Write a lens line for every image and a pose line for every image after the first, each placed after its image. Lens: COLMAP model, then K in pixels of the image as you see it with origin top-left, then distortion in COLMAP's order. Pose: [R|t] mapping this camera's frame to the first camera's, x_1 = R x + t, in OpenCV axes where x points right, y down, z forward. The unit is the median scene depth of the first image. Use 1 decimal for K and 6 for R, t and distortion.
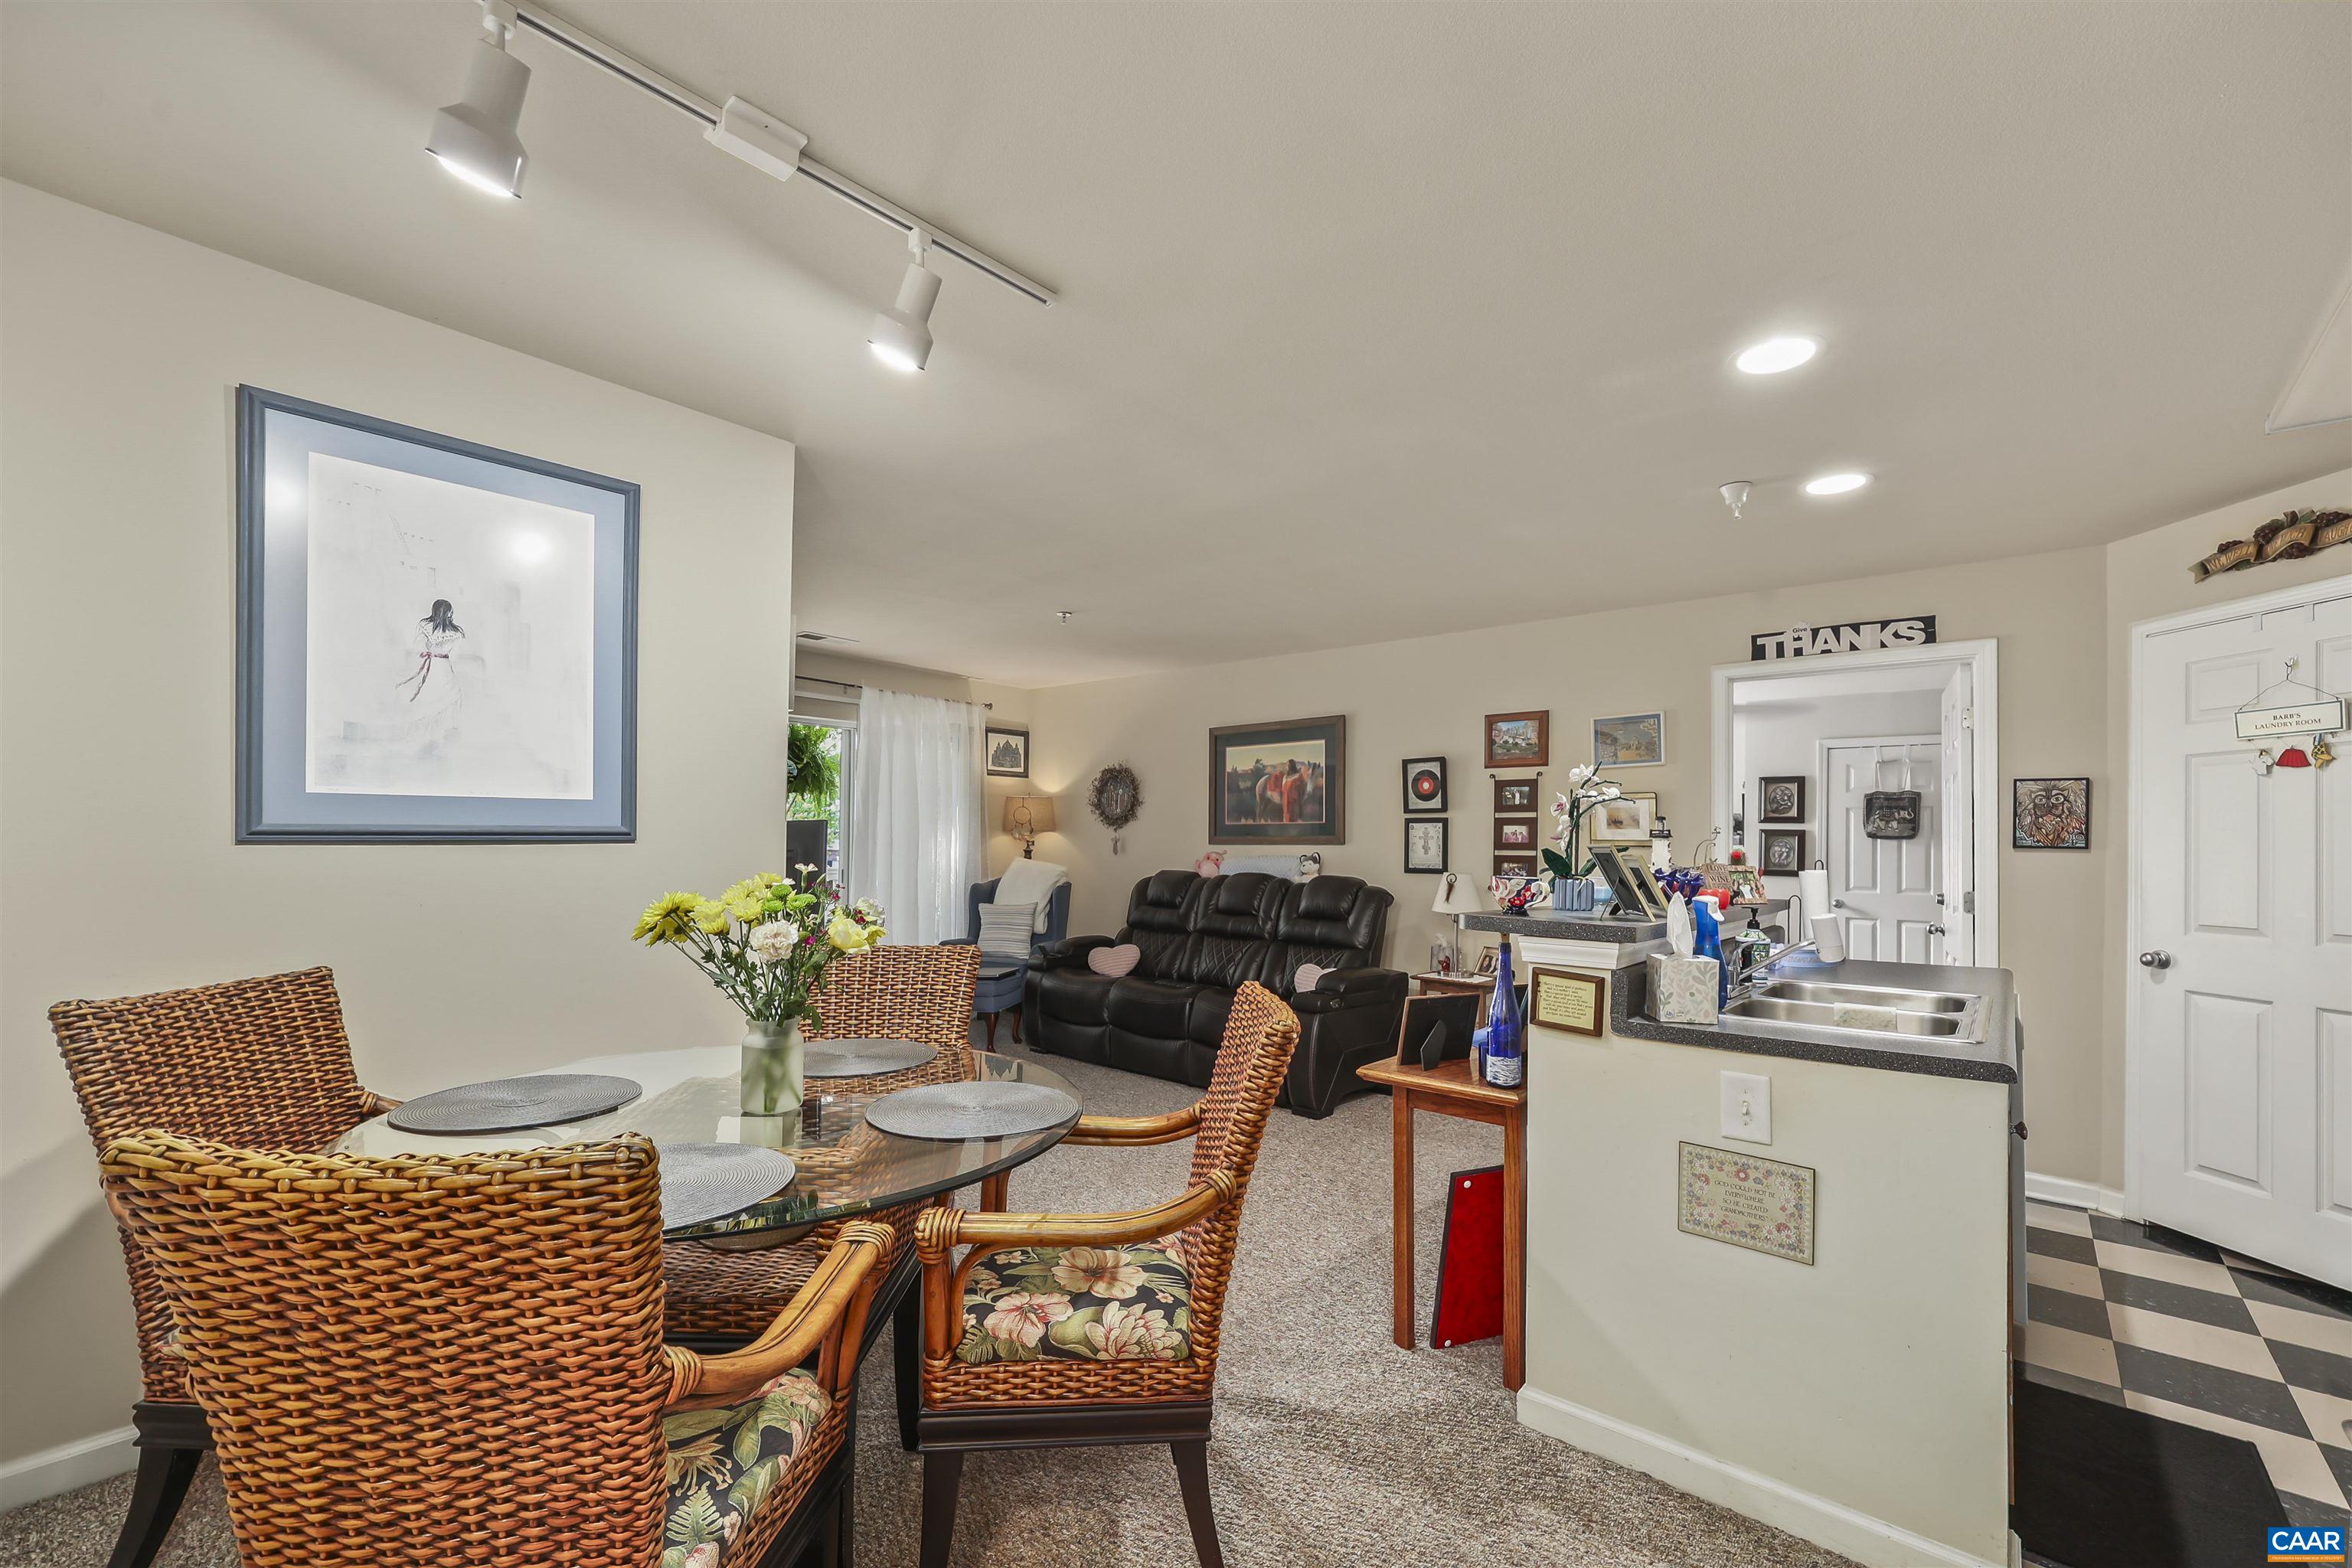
lens RADIAL K [[975.7, 0, 1177.8], [0, 975.7, 799.0], [0, 0, 1]] dist [-0.001102, 0.000875]
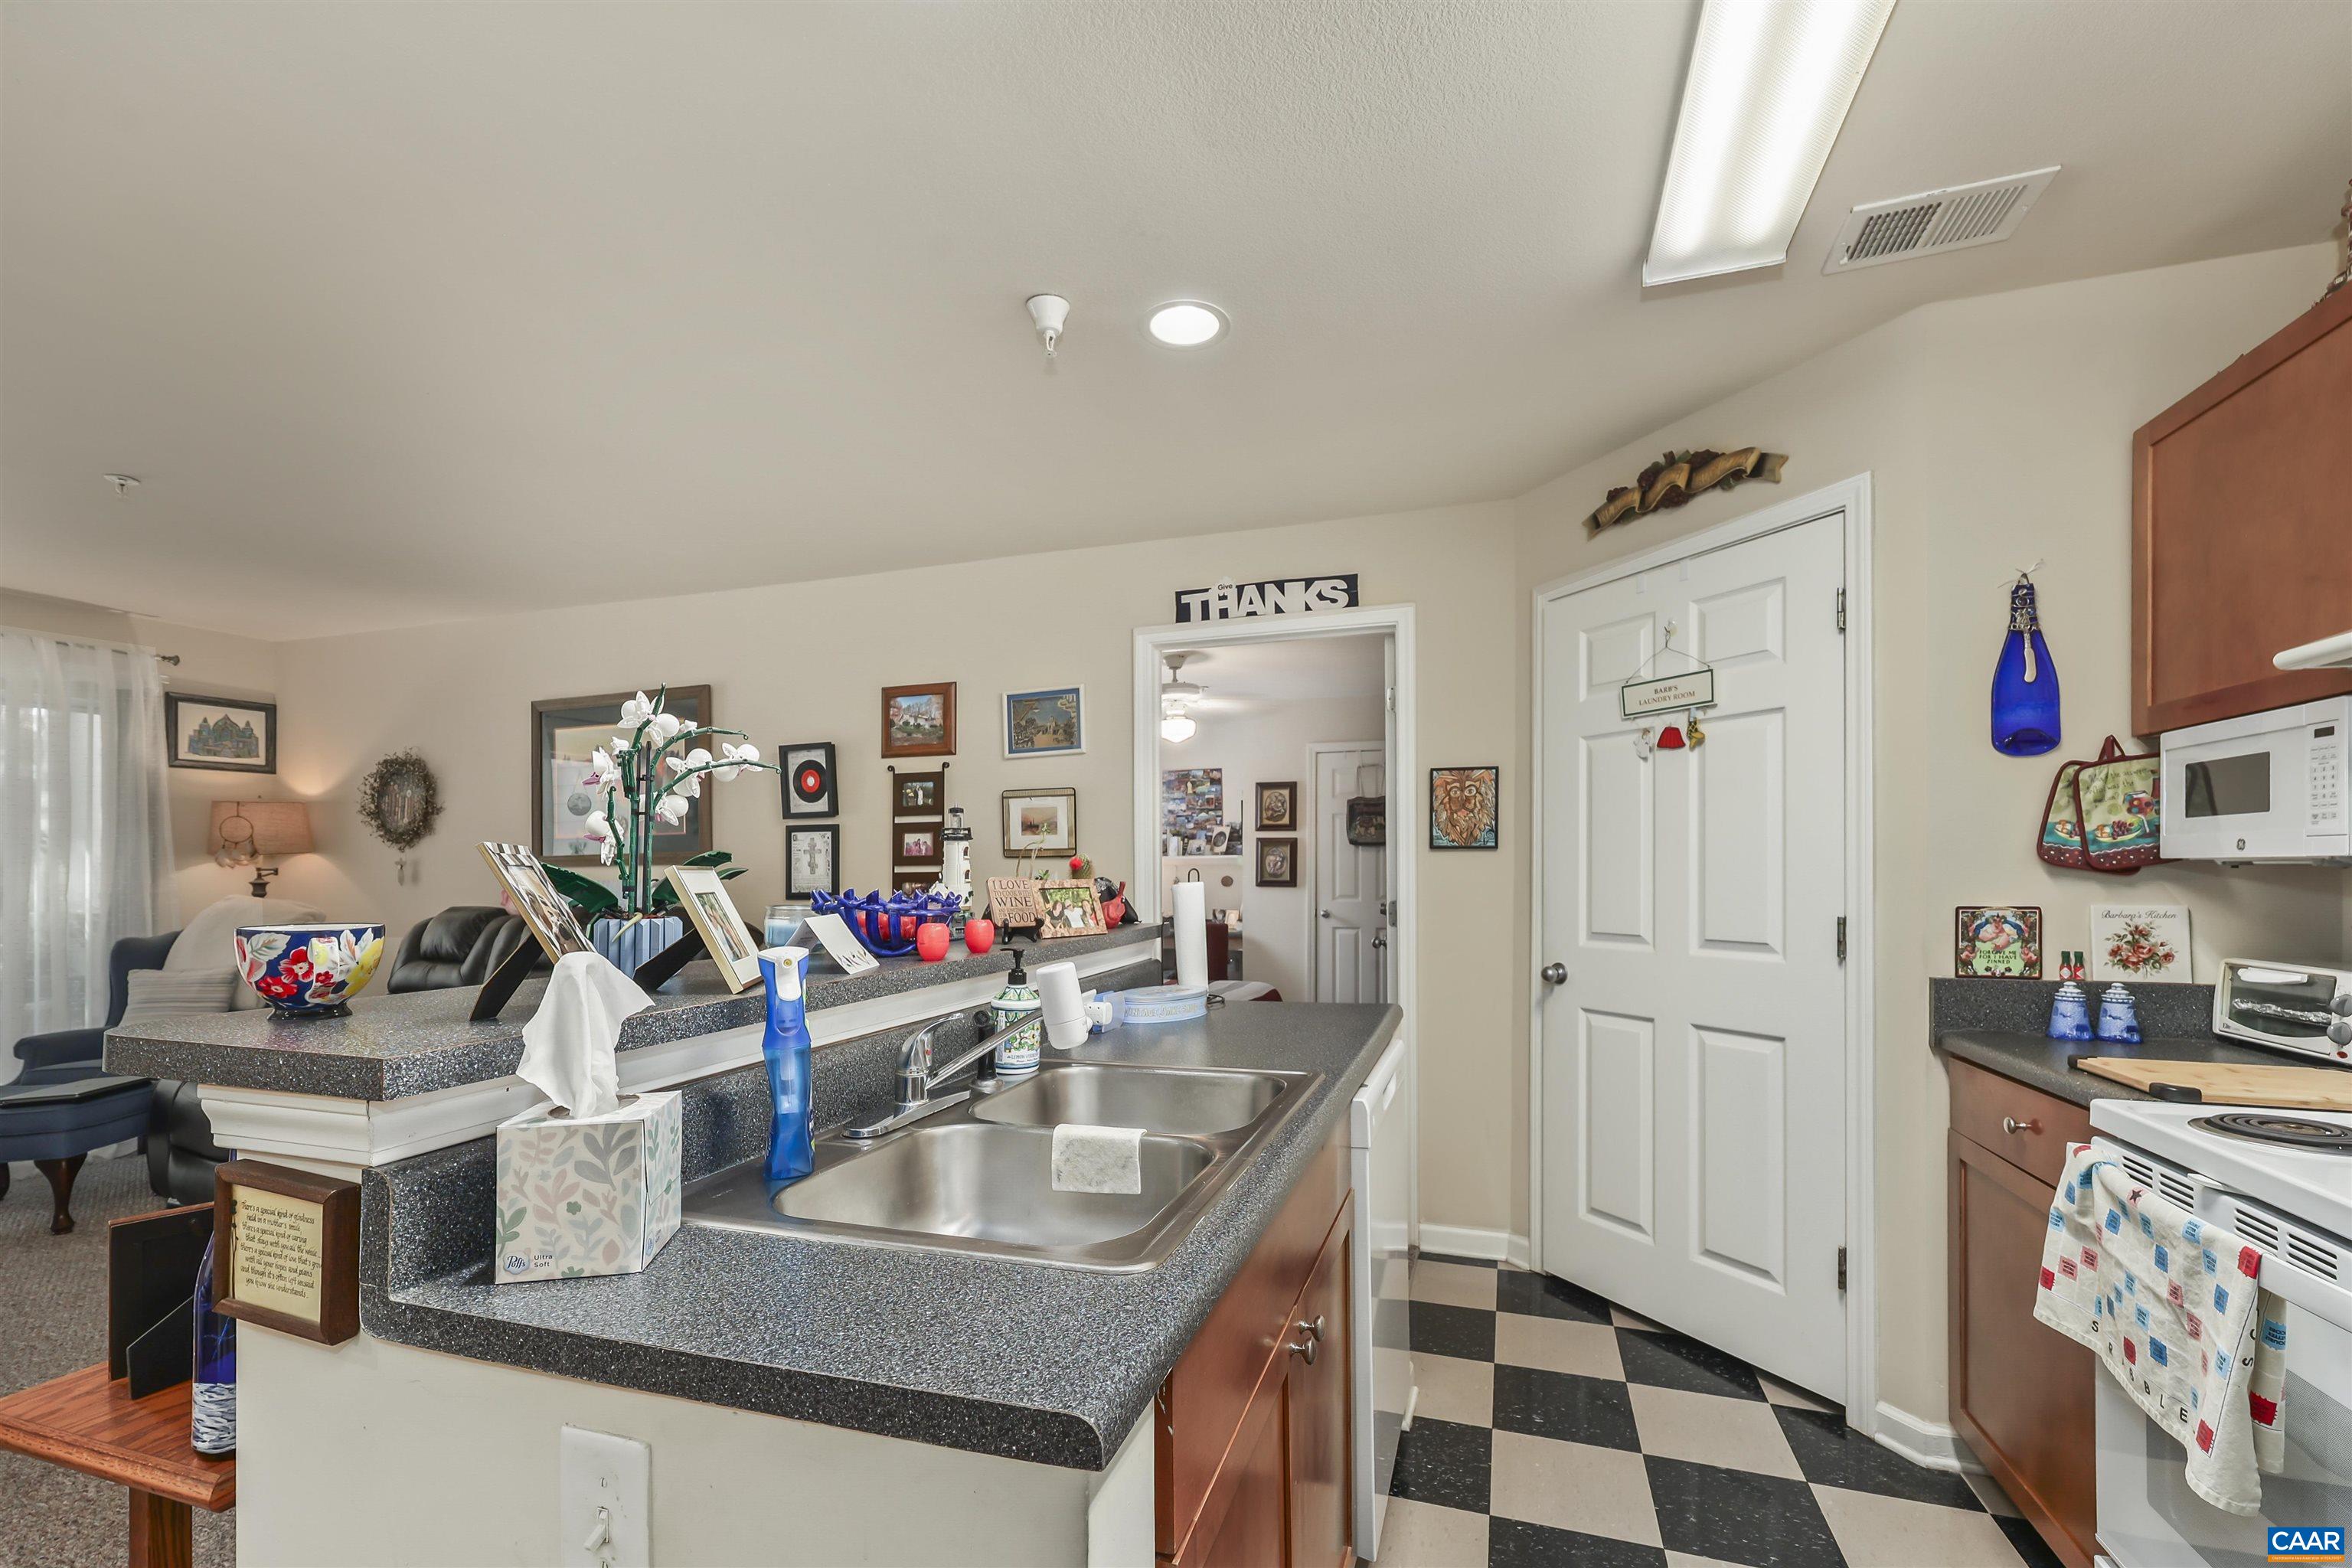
lens RADIAL K [[975.7, 0, 1186.9], [0, 975.7, 836.7], [0, 0, 1]] dist [-0.001102, 0.000875]
pose [[0.924477, -0.011448, 0.381066, 0.238830], [0.004475, 0.999806, 0.019181, 0.015462], [-0.381212, -0.016027, 0.924349, 0.207894]]
